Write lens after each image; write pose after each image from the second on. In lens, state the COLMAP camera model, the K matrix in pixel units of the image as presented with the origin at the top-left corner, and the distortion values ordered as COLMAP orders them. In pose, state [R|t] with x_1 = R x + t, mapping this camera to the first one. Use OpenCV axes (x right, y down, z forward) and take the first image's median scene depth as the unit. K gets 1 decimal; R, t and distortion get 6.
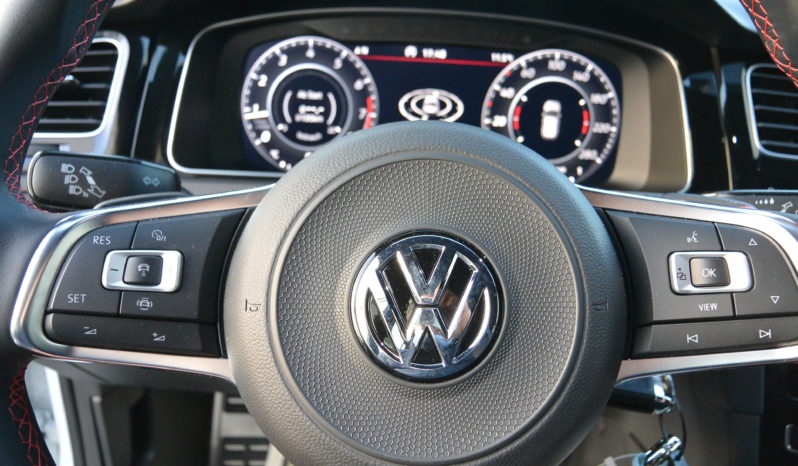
lens RADIAL K [[670.2, 0, 398.0], [0, 670.2, 227.7], [0, 0, 1]] dist [-0.111771, 0.034867]
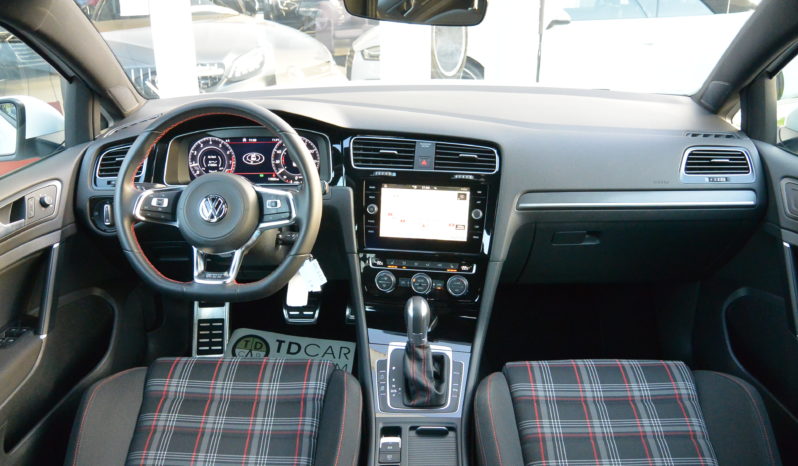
lens RADIAL K [[670.2, 0, 399.7], [0, 670.2, 236.1], [0, 0, 1]] dist [-0.111771, 0.034867]
pose [[0.998098, -0.061637, -0.000916, 0.660107], [0.061618, 0.997998, -0.014227, 0.232198], [0.001792, 0.014144, 0.999898, -1.858013]]
